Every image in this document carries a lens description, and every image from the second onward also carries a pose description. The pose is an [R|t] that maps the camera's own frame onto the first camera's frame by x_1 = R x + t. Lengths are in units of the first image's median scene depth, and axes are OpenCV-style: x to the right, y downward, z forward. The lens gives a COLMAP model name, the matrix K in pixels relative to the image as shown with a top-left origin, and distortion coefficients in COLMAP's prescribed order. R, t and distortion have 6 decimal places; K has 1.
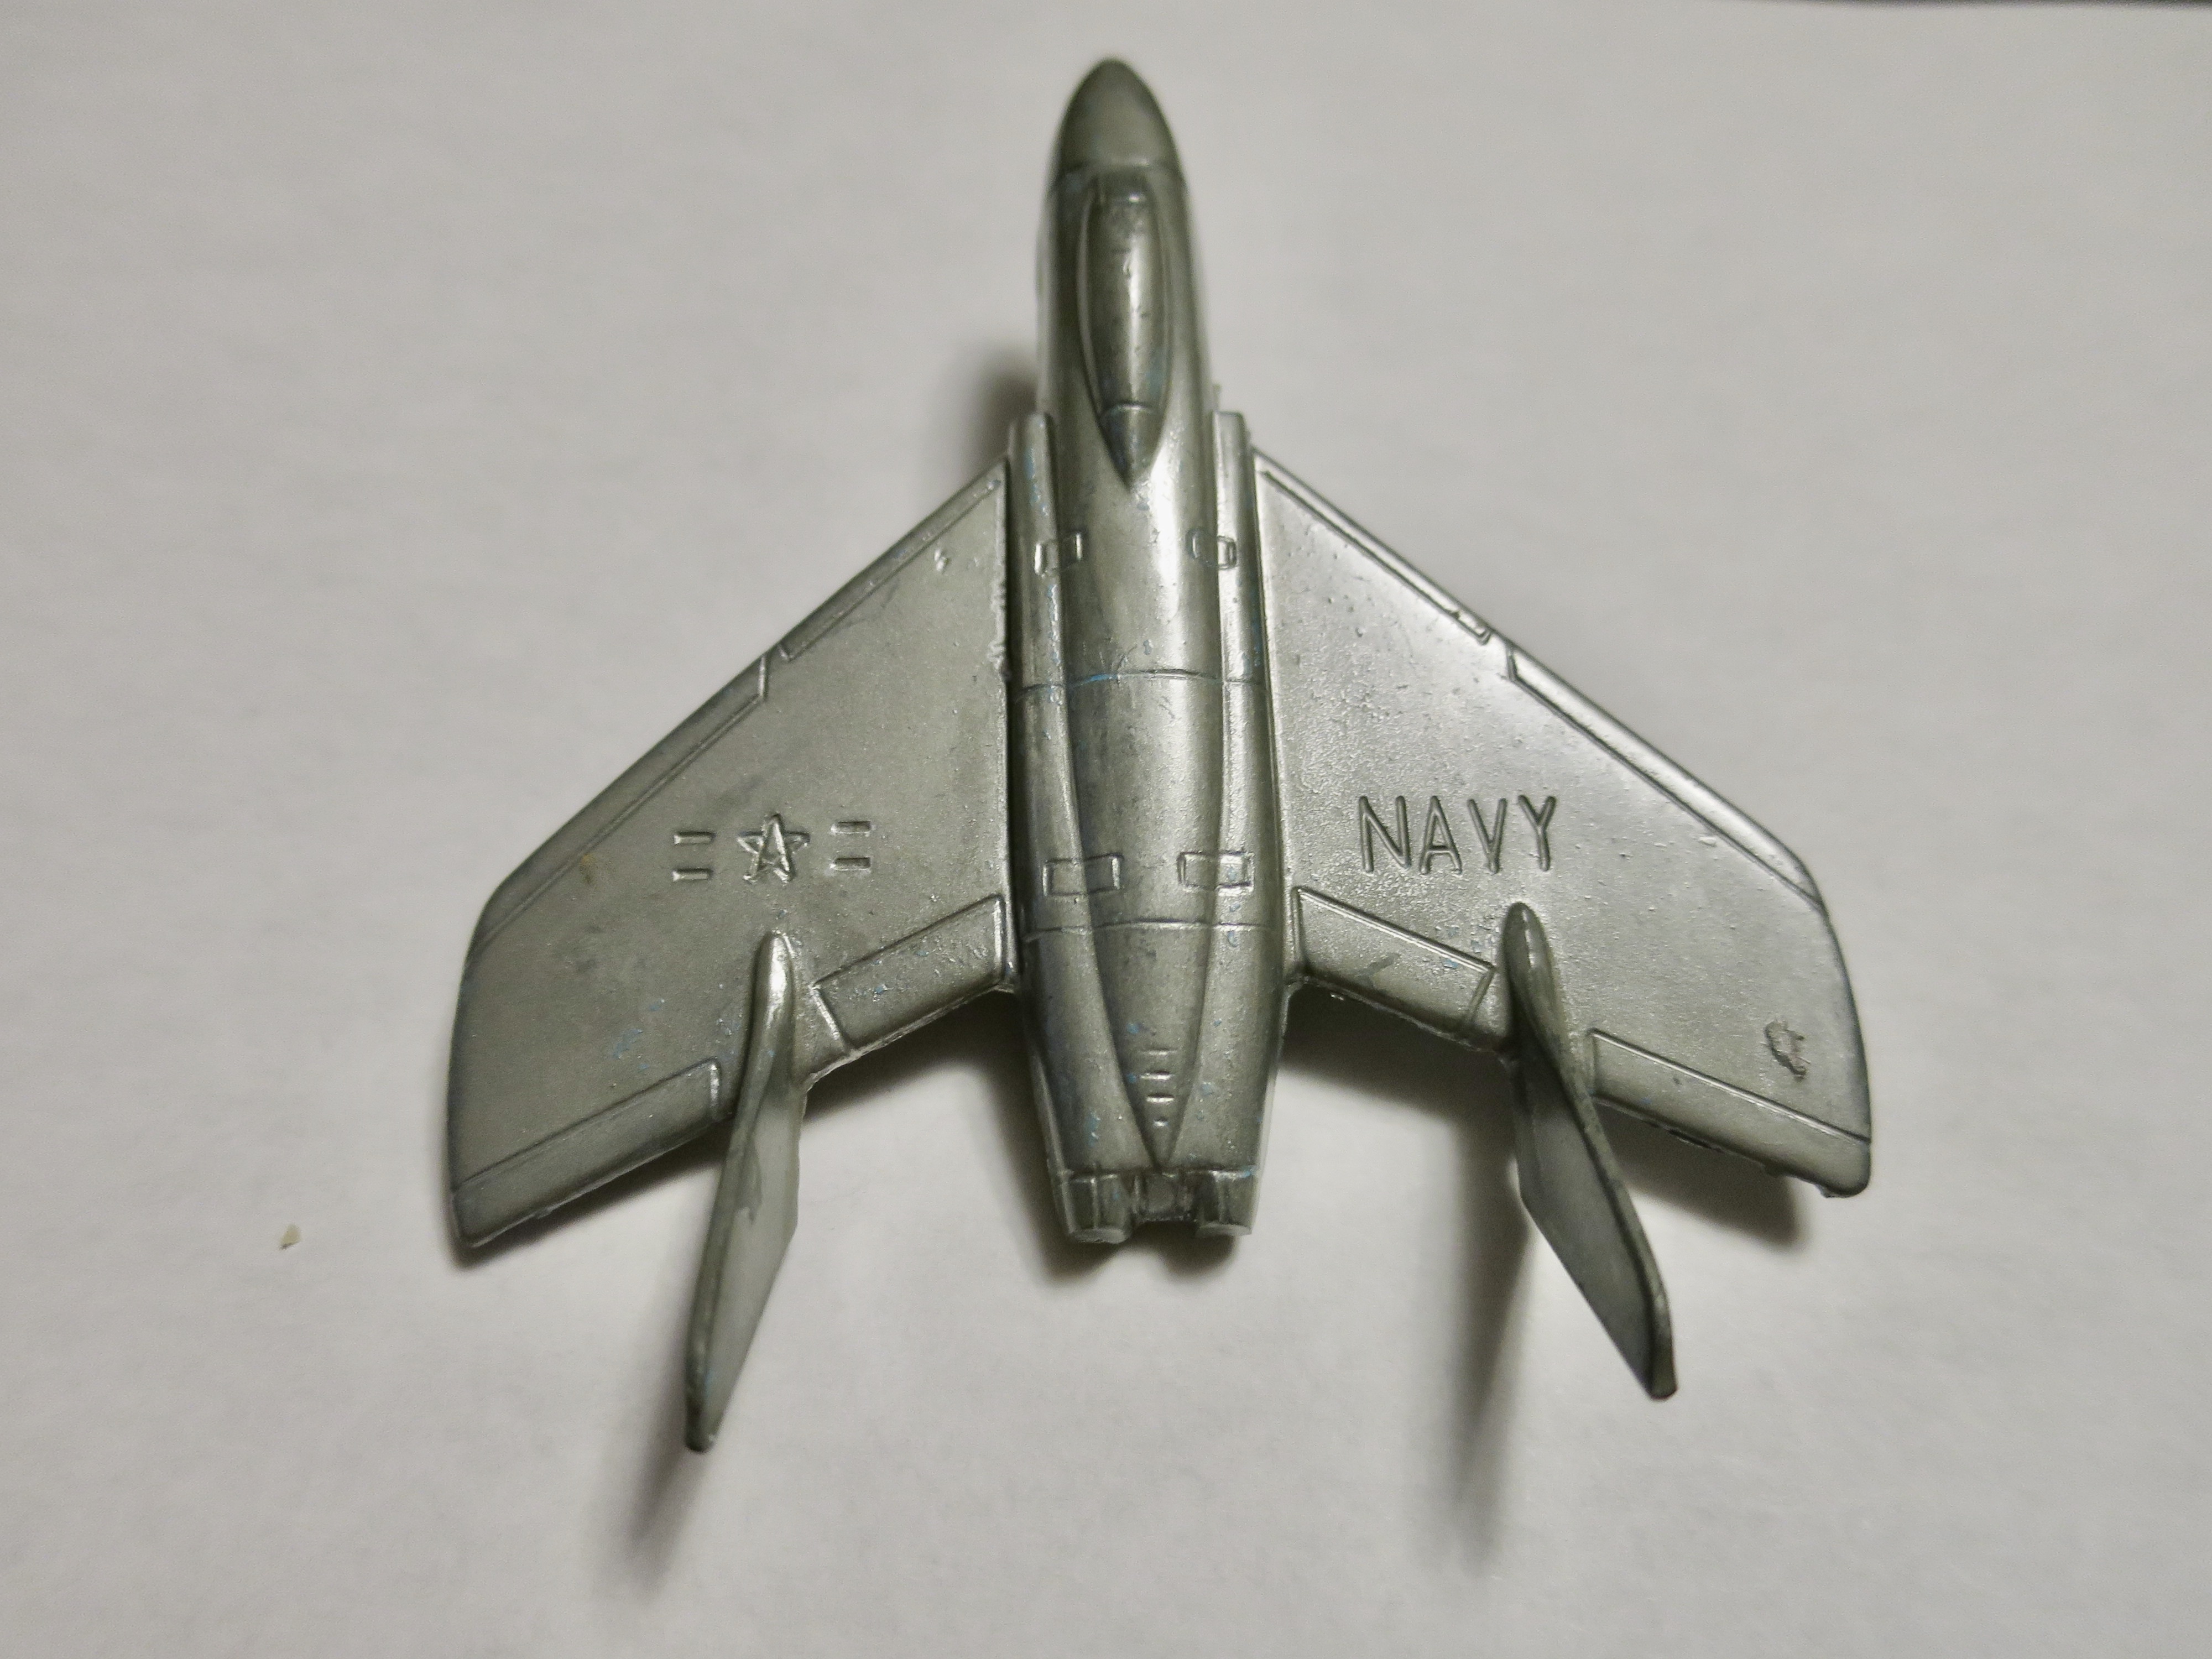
lens RADIAL K [[1627.1, 0, 1106.0], [0, 1627.1, 829.5], [0, 0, 1]] dist [-0.007100, -0.000047]
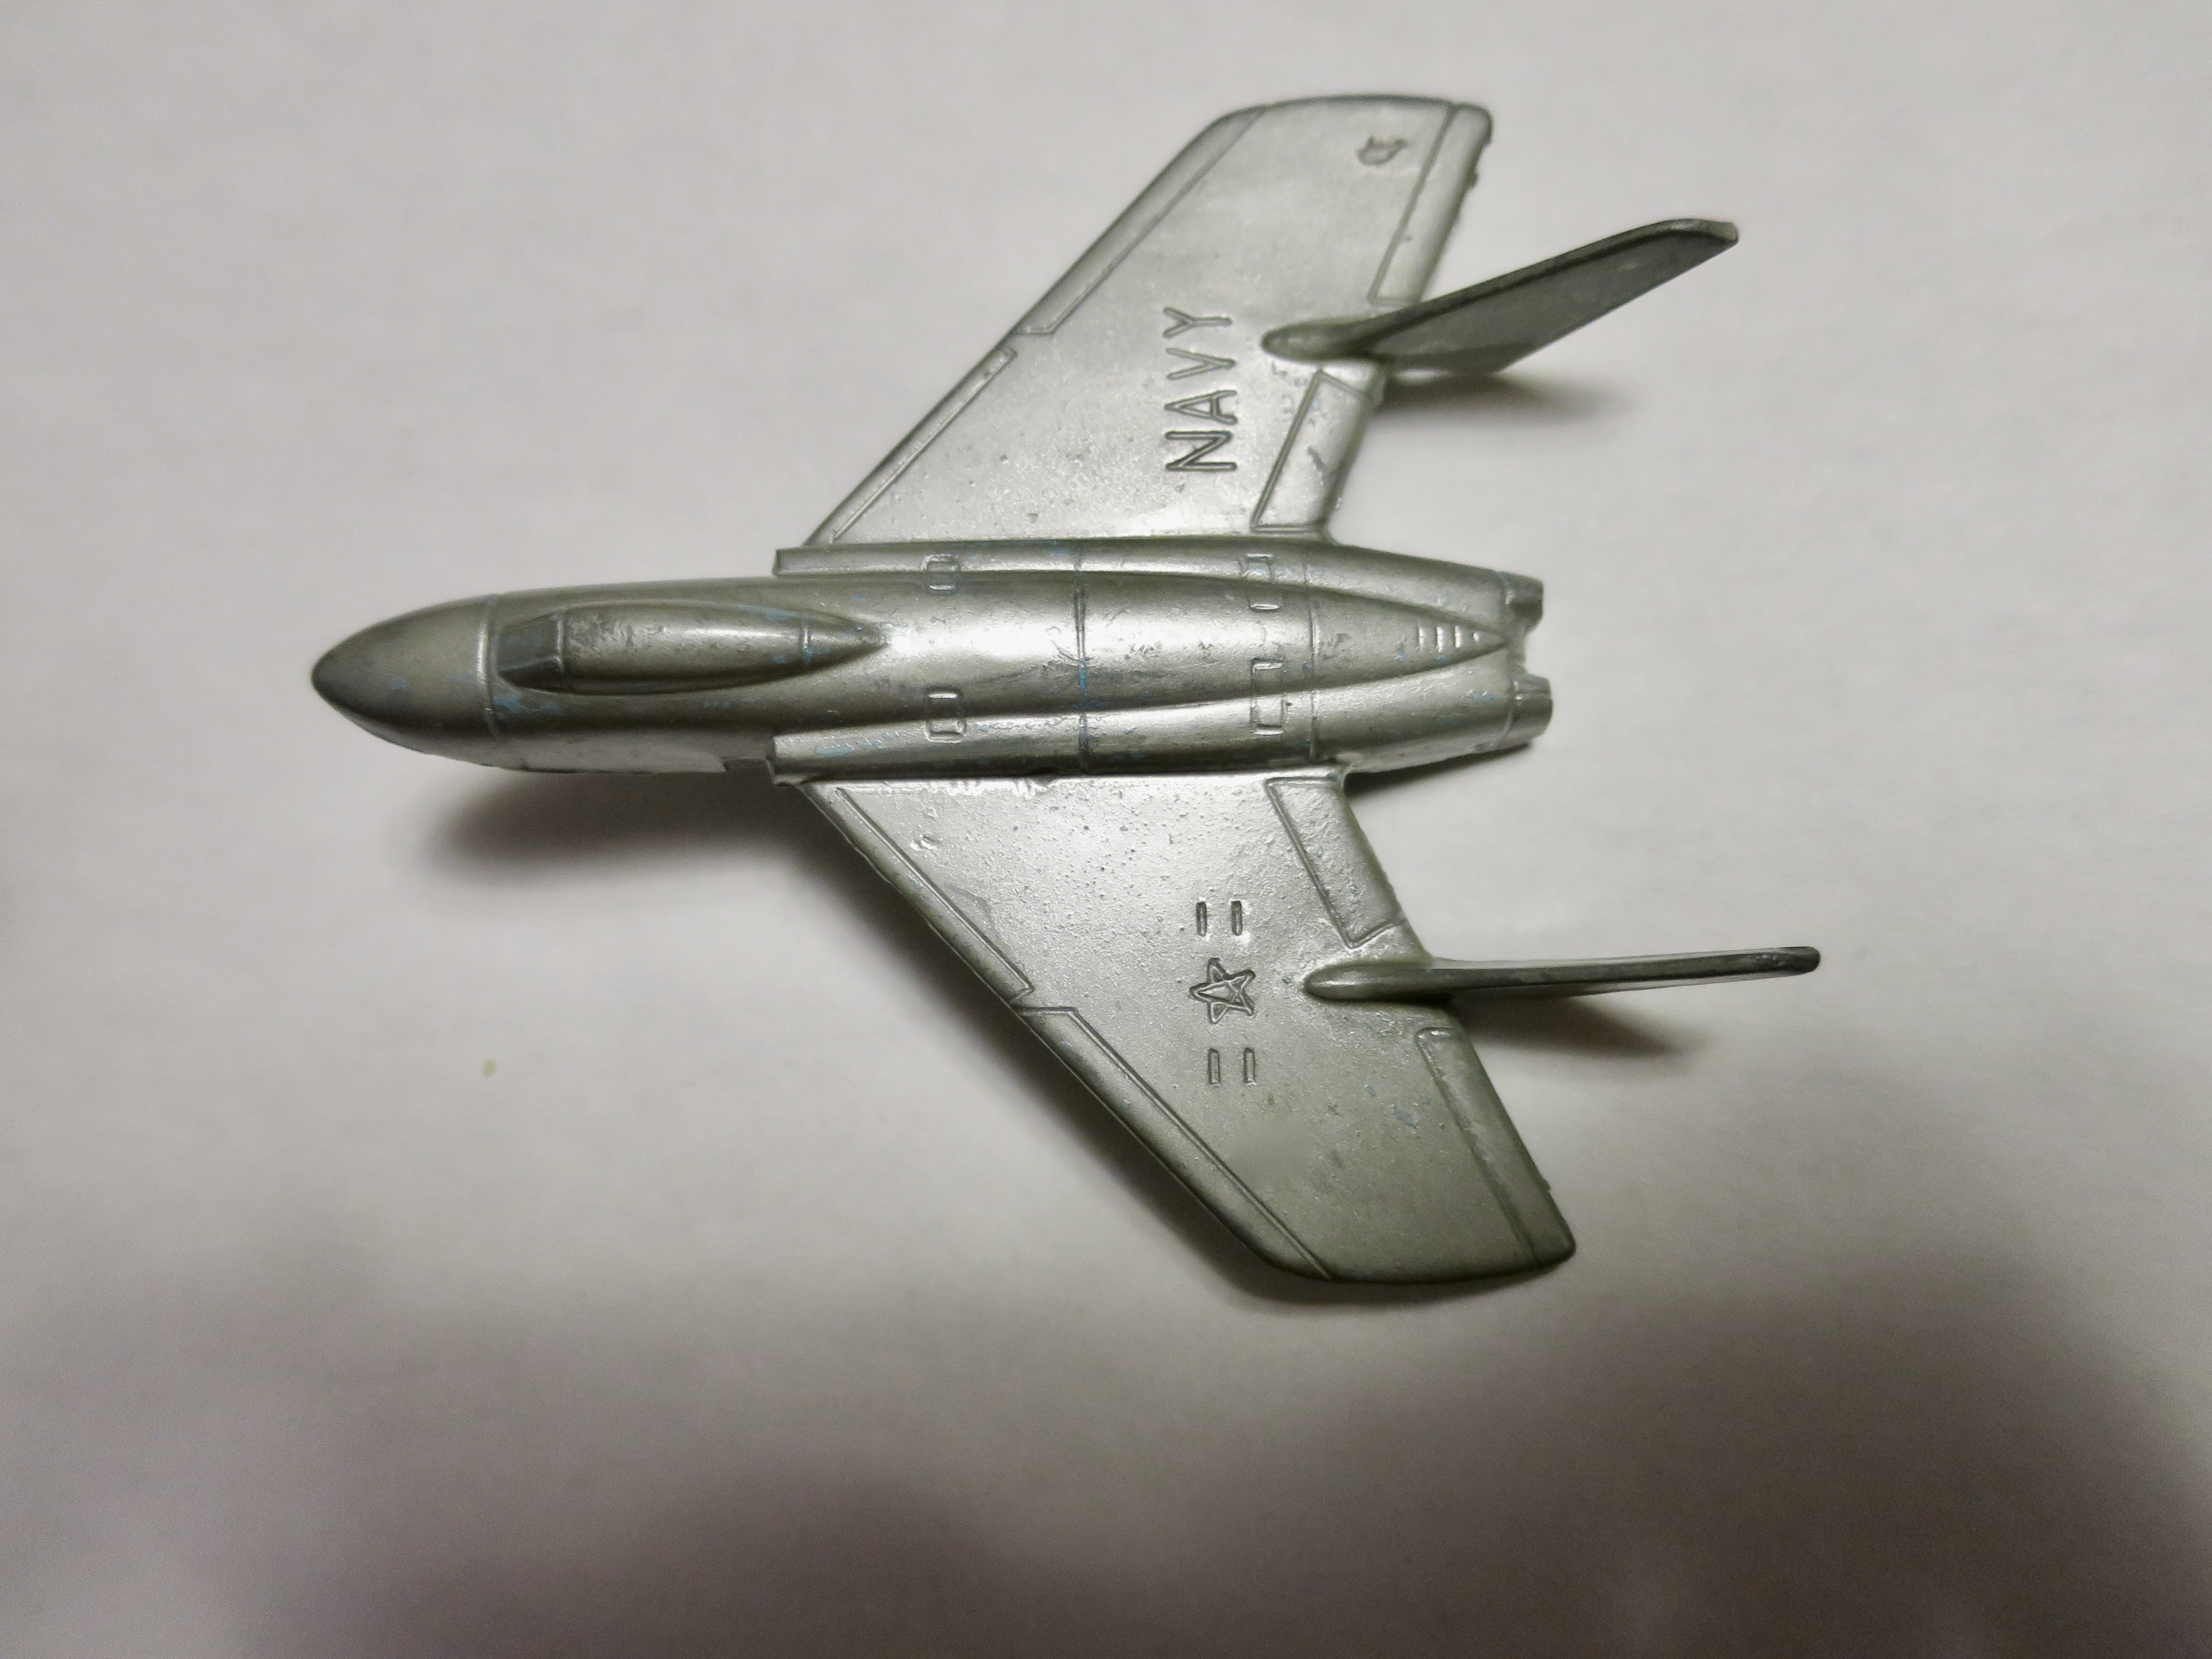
lens RADIAL K [[1627.1, 0, 1106.0], [0, 1627.1, 829.5], [0, 0, 1]] dist [-0.007100, -0.000047]
pose [[-0.002649, -0.986185, 0.165627, -0.281867], [0.936219, 0.055757, 0.346966, -0.447273], [-0.351408, 0.155982, 0.923137, 0.021765]]
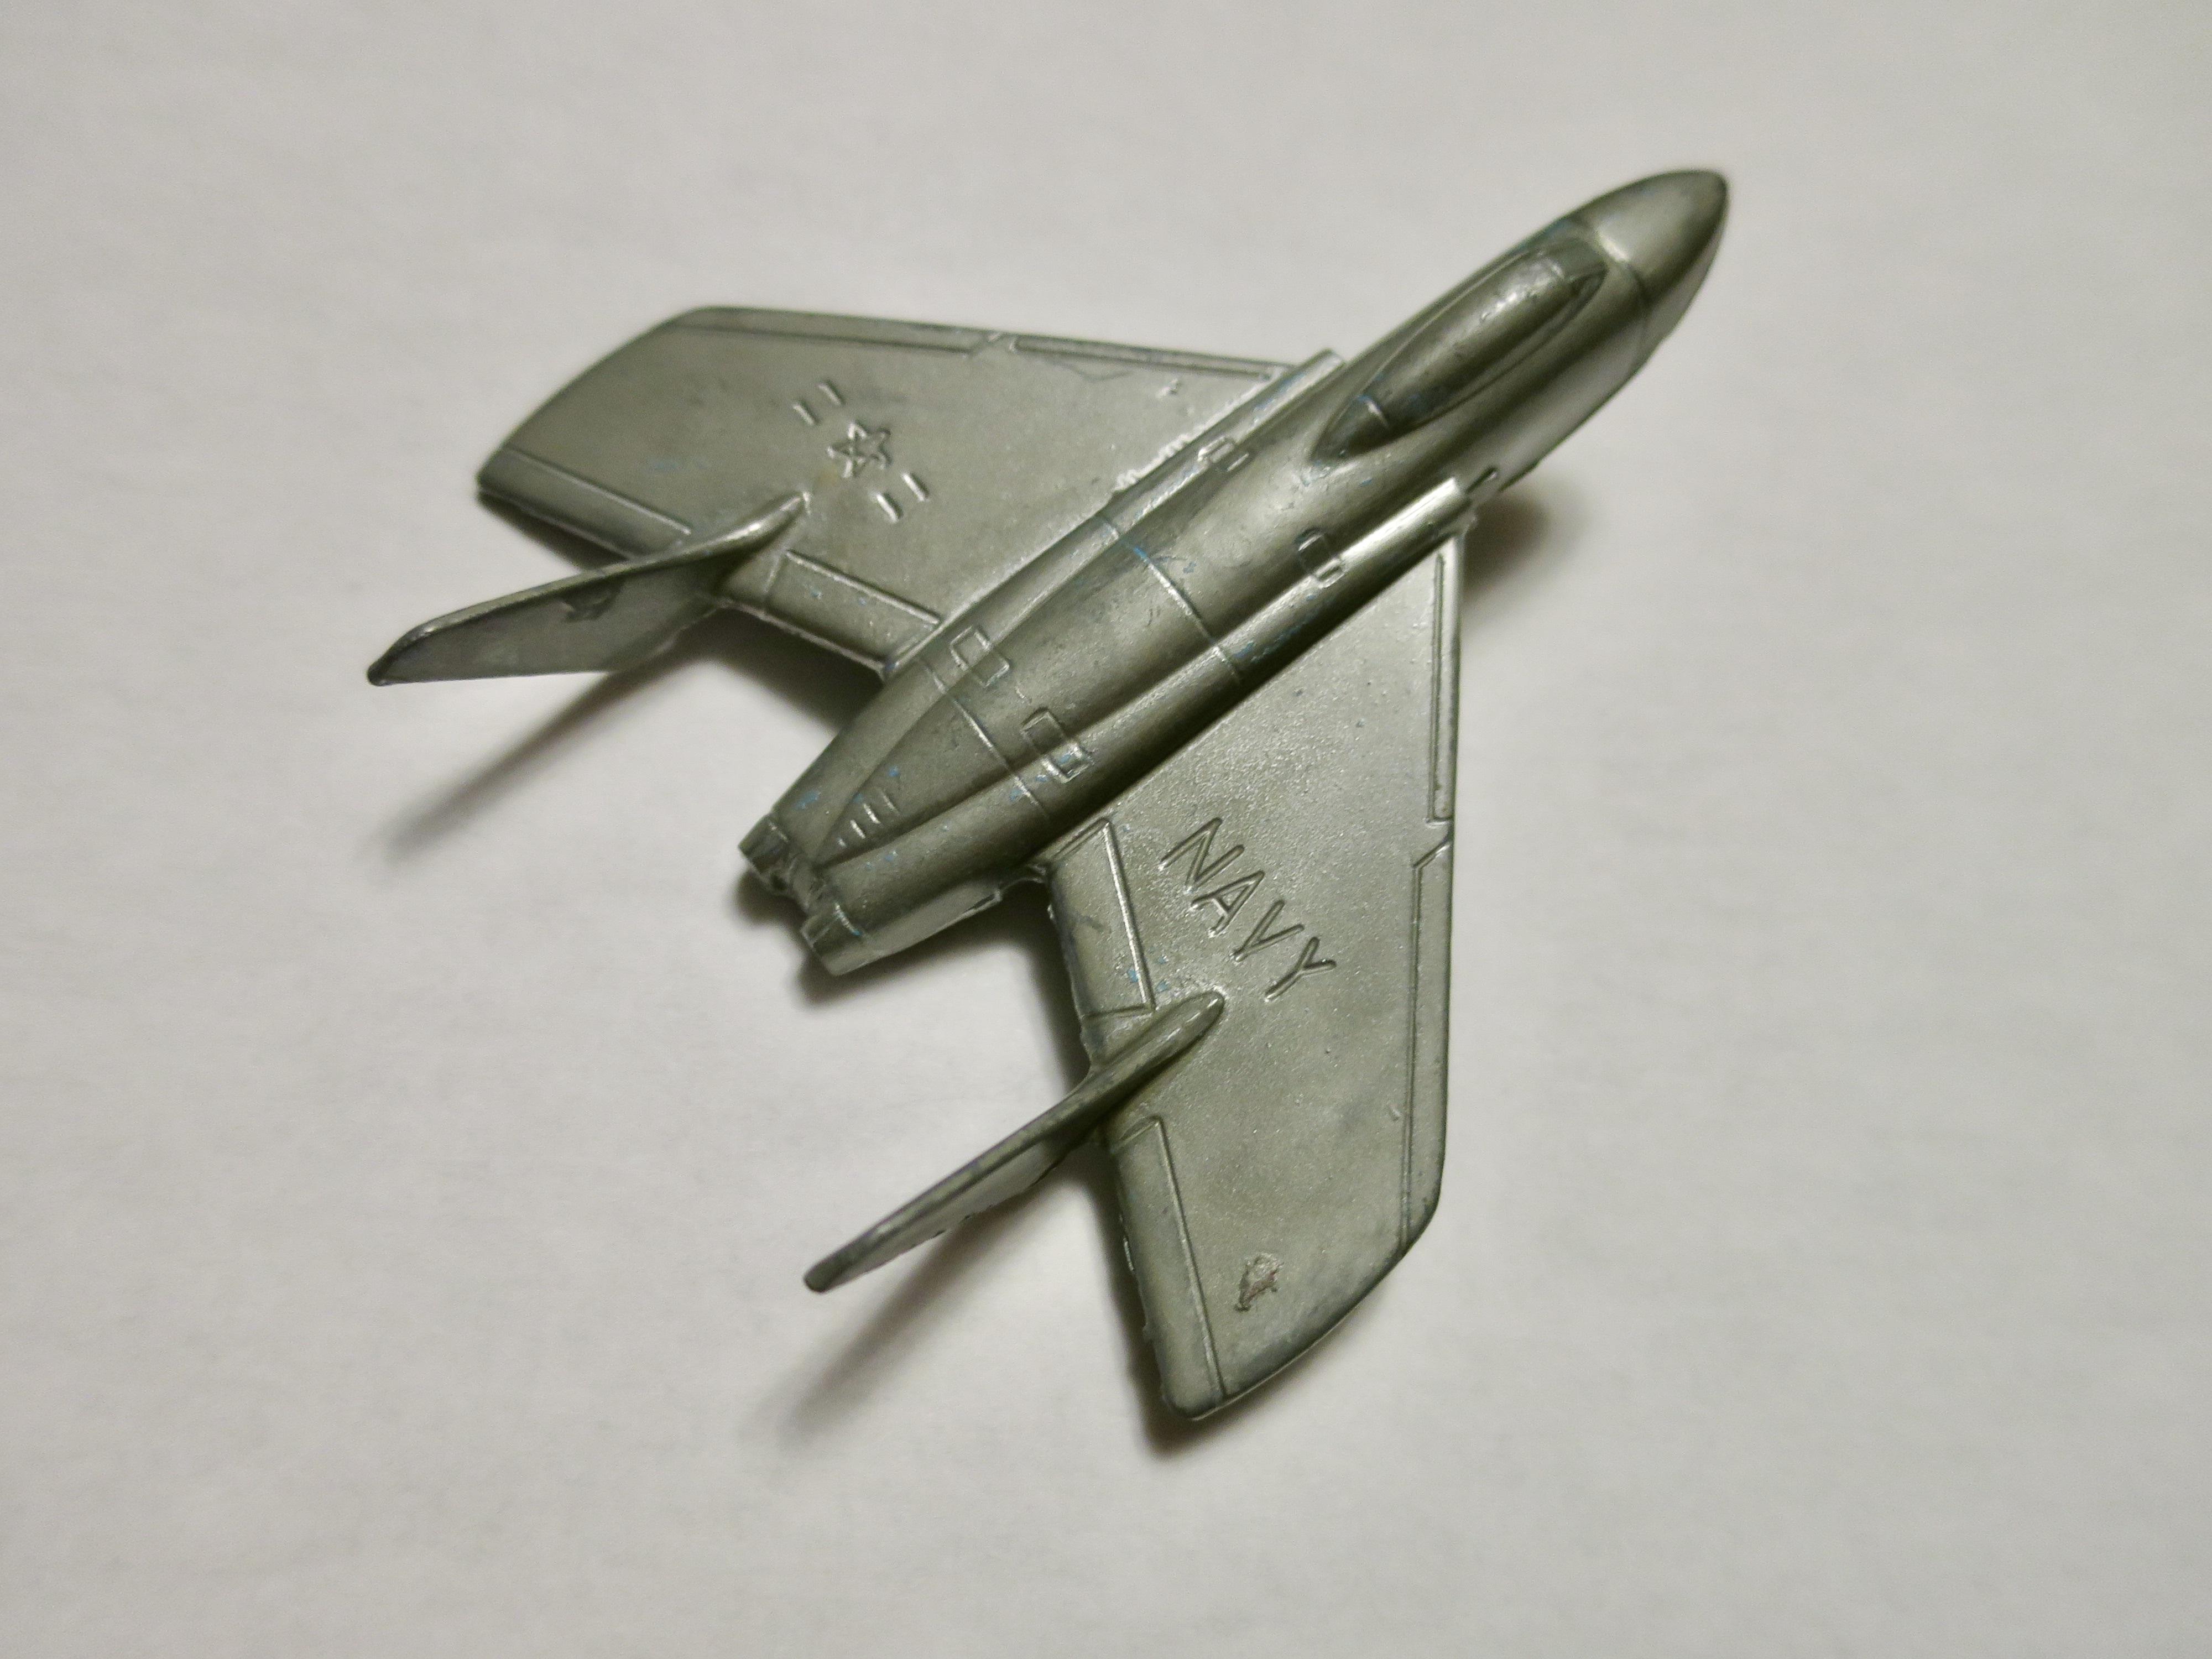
lens RADIAL K [[1627.1, 0, 1106.0], [0, 1627.1, 829.5], [0, 0, 1]] dist [-0.007100, -0.000047]
pose [[0.591285, 0.765909, -0.252516, 0.395074], [-0.743218, 0.639064, 0.198051, -0.172994], [0.313063, 0.070570, 0.947107, -0.008726]]
